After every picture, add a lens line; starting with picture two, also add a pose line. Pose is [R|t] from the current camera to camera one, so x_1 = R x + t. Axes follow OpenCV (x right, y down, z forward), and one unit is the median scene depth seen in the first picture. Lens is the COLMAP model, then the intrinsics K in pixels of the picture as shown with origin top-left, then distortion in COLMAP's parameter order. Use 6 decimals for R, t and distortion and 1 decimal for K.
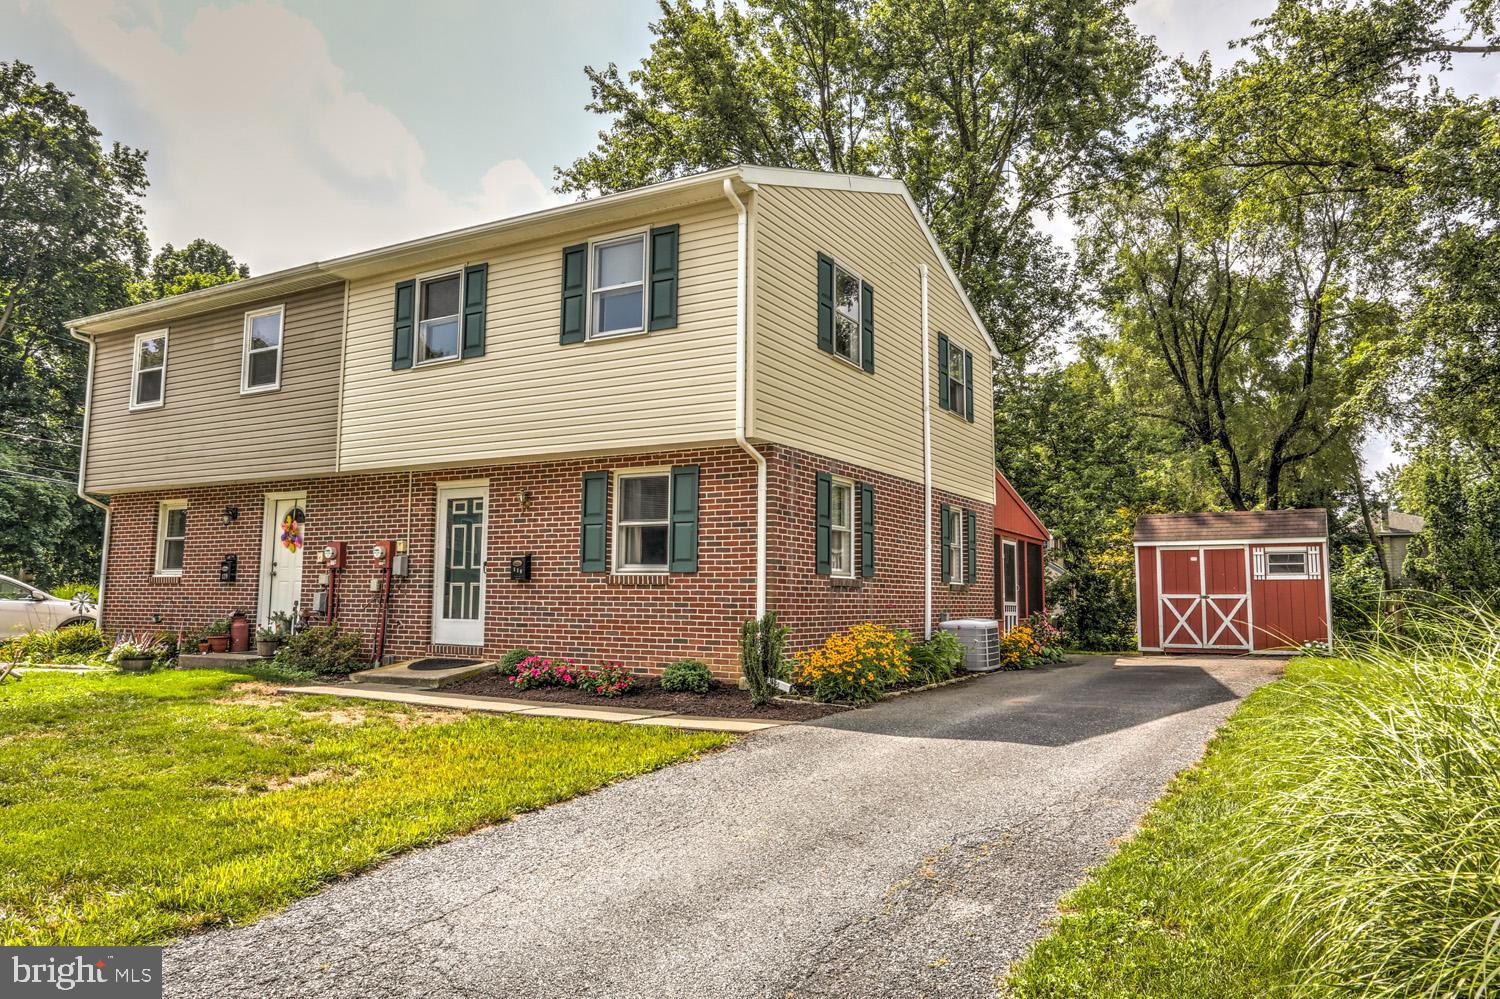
lens RADIAL K [[1110.9, 0, 750.1], [0, 1110.9, 493.3], [0, 0, 1]] dist [-0.035699, 0.017841]
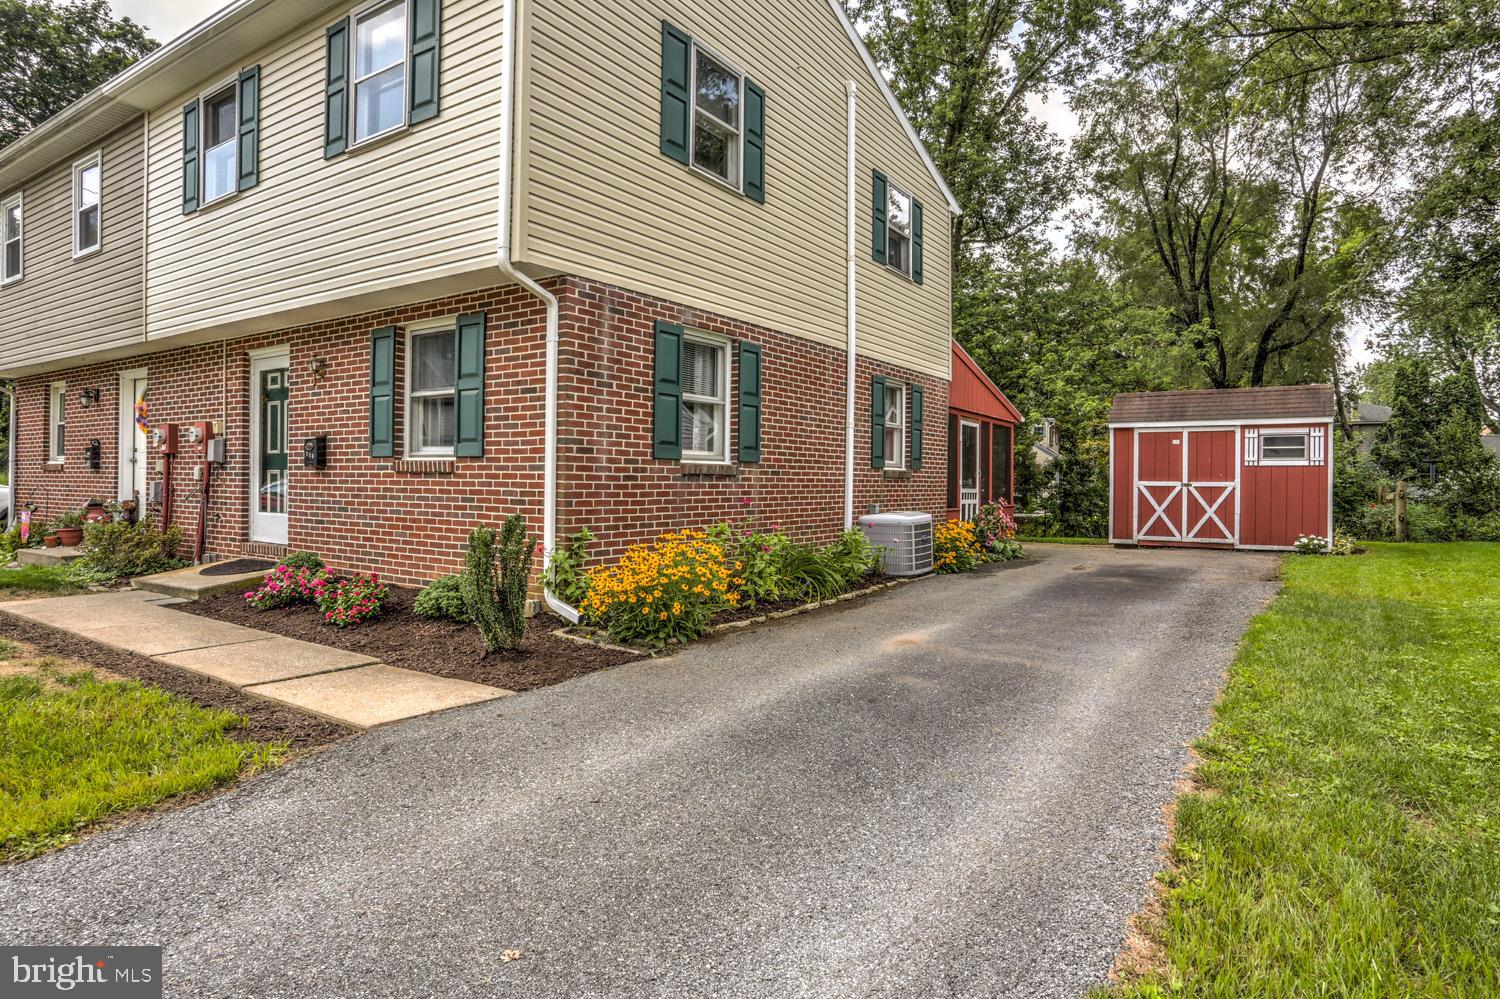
lens RADIAL K [[885.4, 0, 747.3], [0, 885.4, 501.2], [0, 0, 1]] dist [-0.044089, 0.016453]
pose [[0.997165, 0.002340, -0.075210, 0.121134], [0.006786, 0.992648, 0.120847, 0.021266], [0.074939, -0.121015, 0.989818, 0.295448]]
